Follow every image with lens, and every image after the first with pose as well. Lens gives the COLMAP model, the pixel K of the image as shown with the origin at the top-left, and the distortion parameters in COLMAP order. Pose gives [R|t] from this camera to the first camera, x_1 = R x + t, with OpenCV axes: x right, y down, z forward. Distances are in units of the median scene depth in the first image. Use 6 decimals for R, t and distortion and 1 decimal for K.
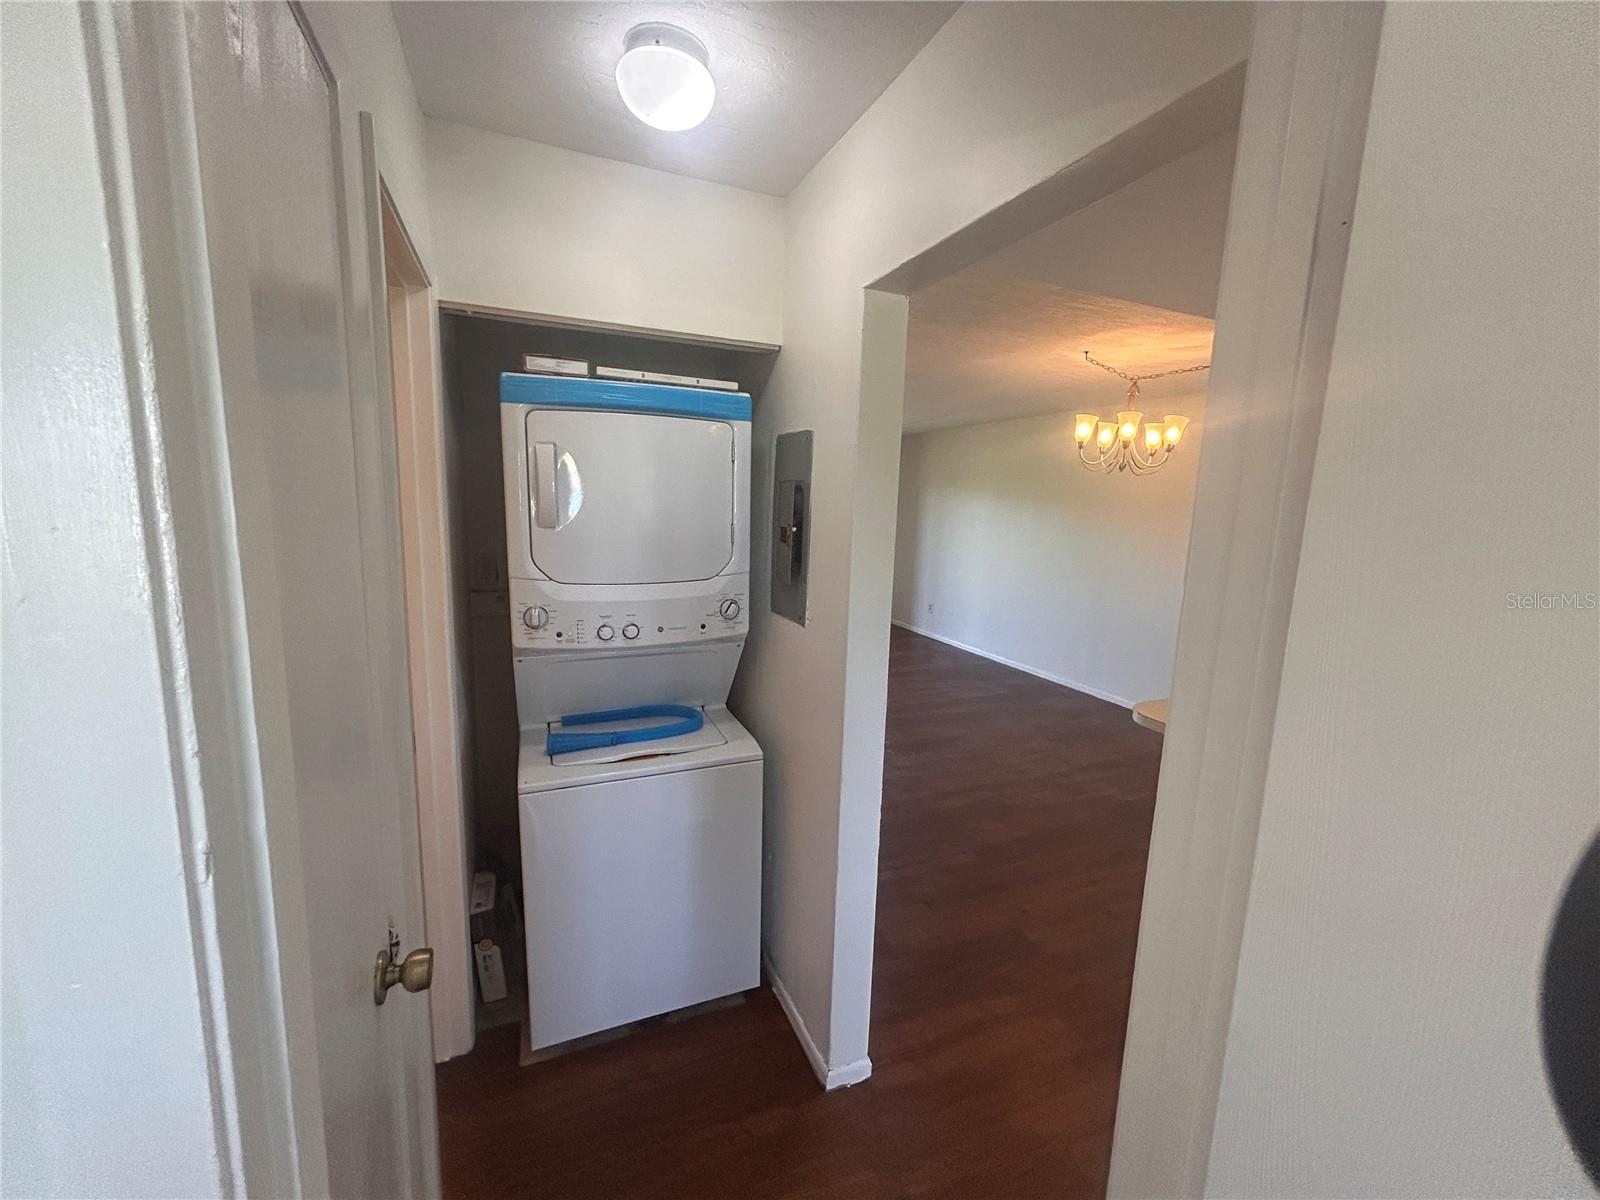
lens RADIAL K [[641.7, 0, 800.0], [0, 641.7, 600.0], [0, 0, 1]] dist [-0.001770, 0.003226]
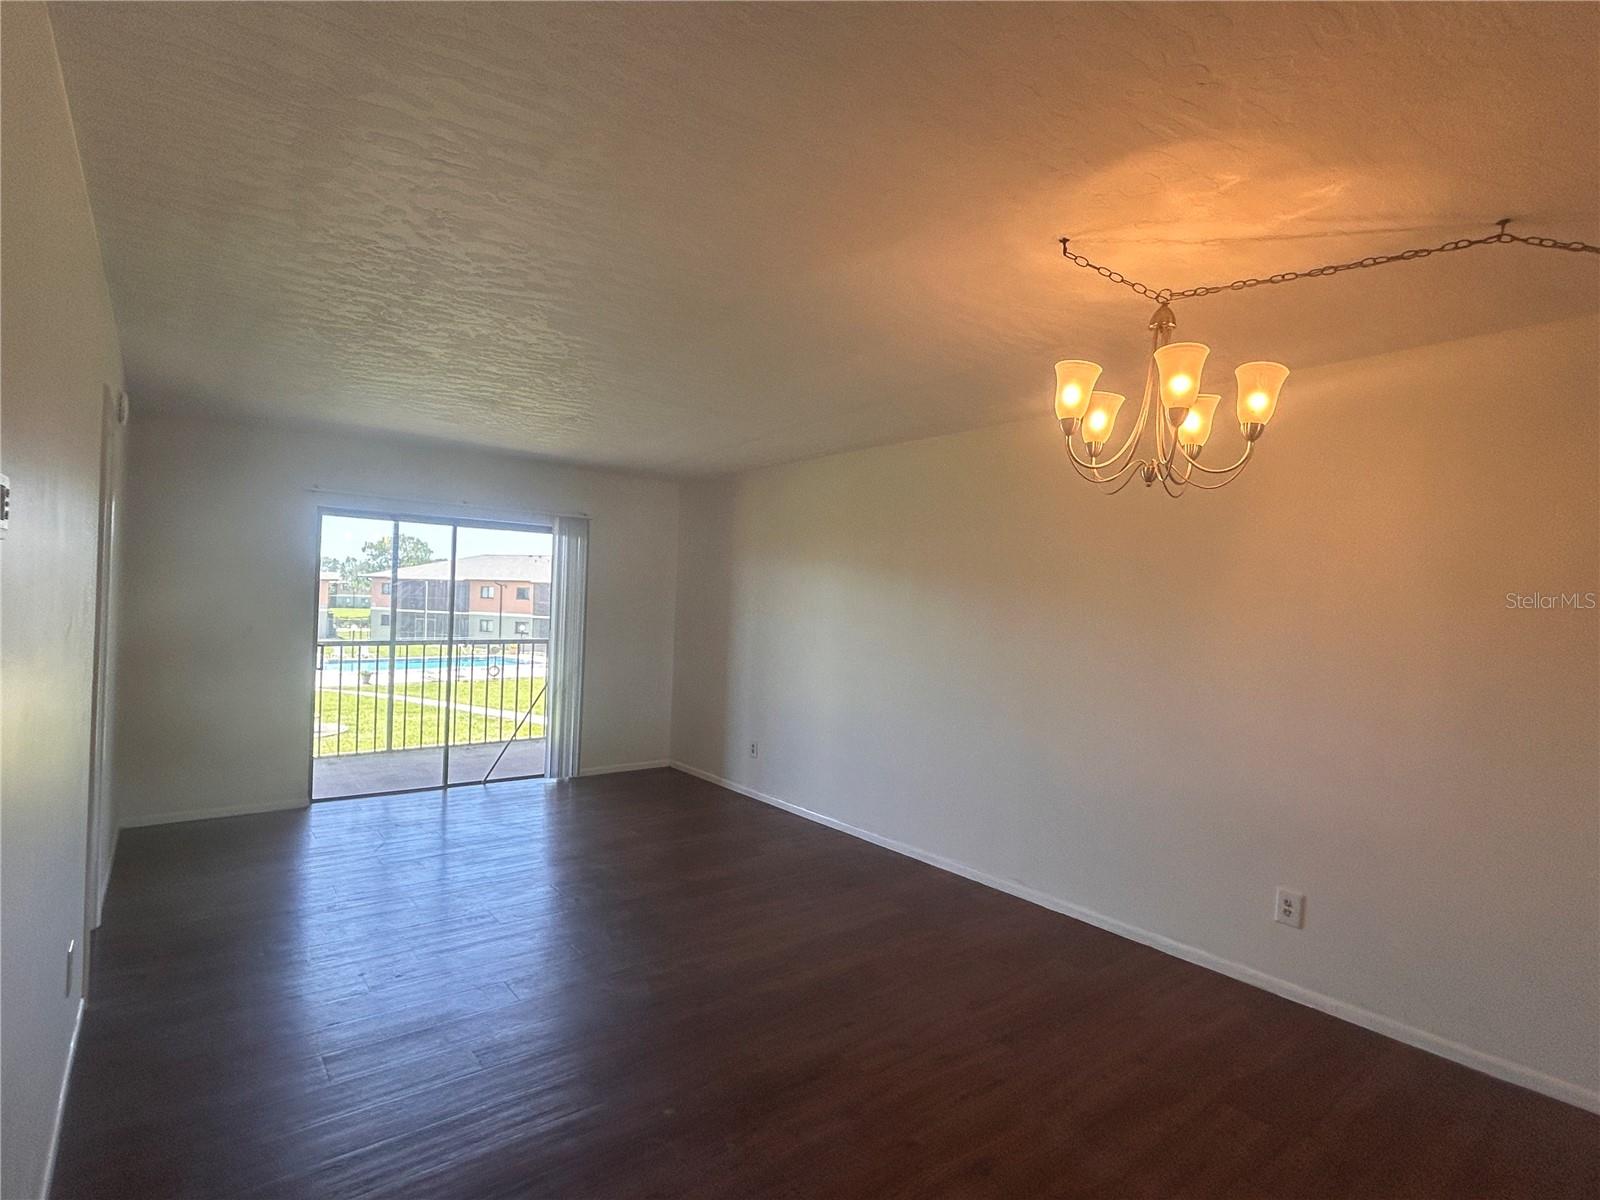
lens RADIAL K [[815.8, 0, 800.0], [0, 815.8, 600.0], [0, 0, 1]] dist [0.002678, 0.000248]
pose [[0.965294, -0.000063, 0.261167, 0.090739], [0.038574, 0.989067, -0.142334, -0.038733], [-0.258303, 0.147469, 0.954742, 0.477416]]
